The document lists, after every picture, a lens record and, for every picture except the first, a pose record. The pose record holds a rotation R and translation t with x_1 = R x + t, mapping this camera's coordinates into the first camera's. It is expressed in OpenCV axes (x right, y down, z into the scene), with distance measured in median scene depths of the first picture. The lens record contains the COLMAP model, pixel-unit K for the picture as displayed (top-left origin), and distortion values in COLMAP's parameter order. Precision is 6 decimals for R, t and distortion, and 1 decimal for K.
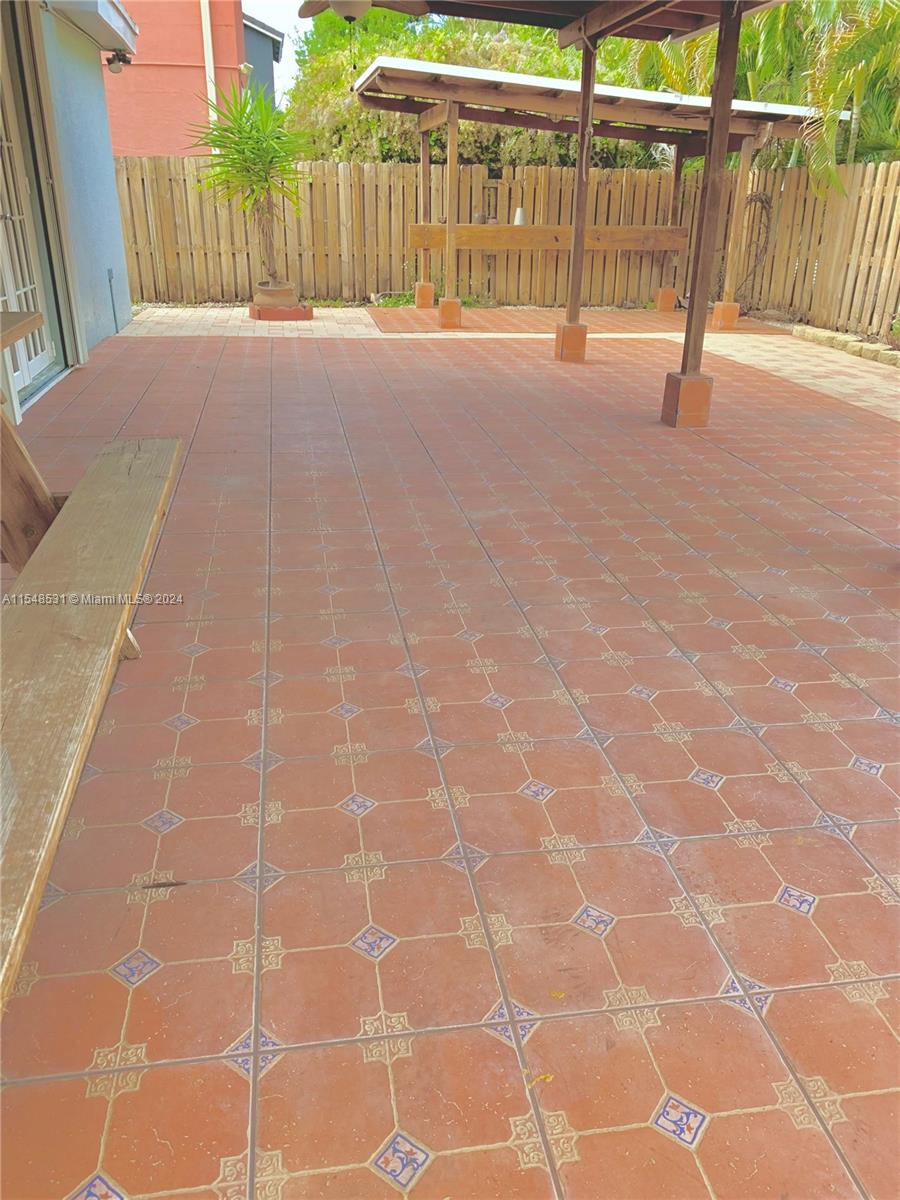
lens RADIAL K [[911.4, 0, 457.4], [0, 911.4, 603.4], [0, 0, 1]] dist [0.034961, -0.046350]
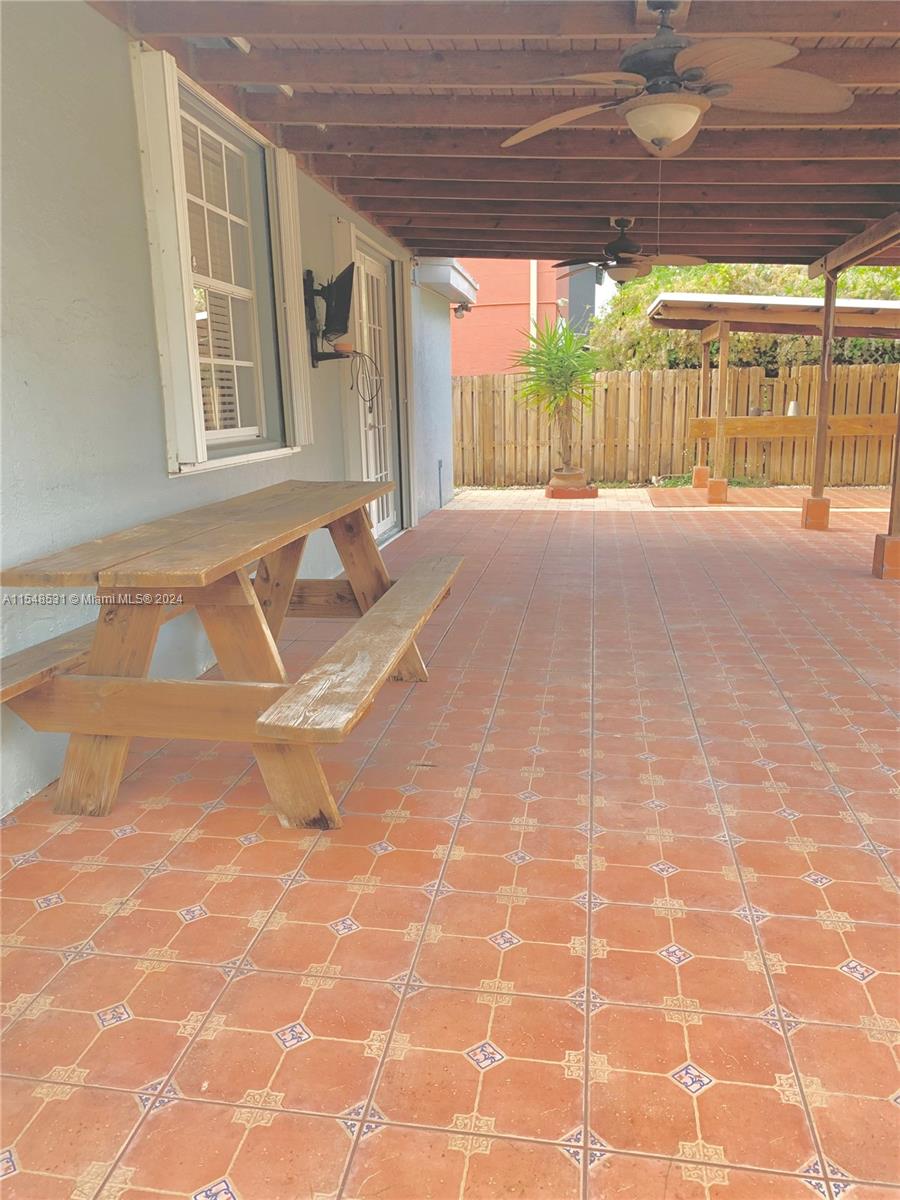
lens RADIAL K [[911.4, 0, 445.8], [0, 911.4, 601.2], [0, 0, 1]] dist [0.034961, -0.046350]
pose [[0.942700, 0.034260, -0.331877, 0.073568], [-0.098125, 0.979191, -0.177643, 0.068684], [0.318885, 0.200030, 0.926445, -0.177557]]
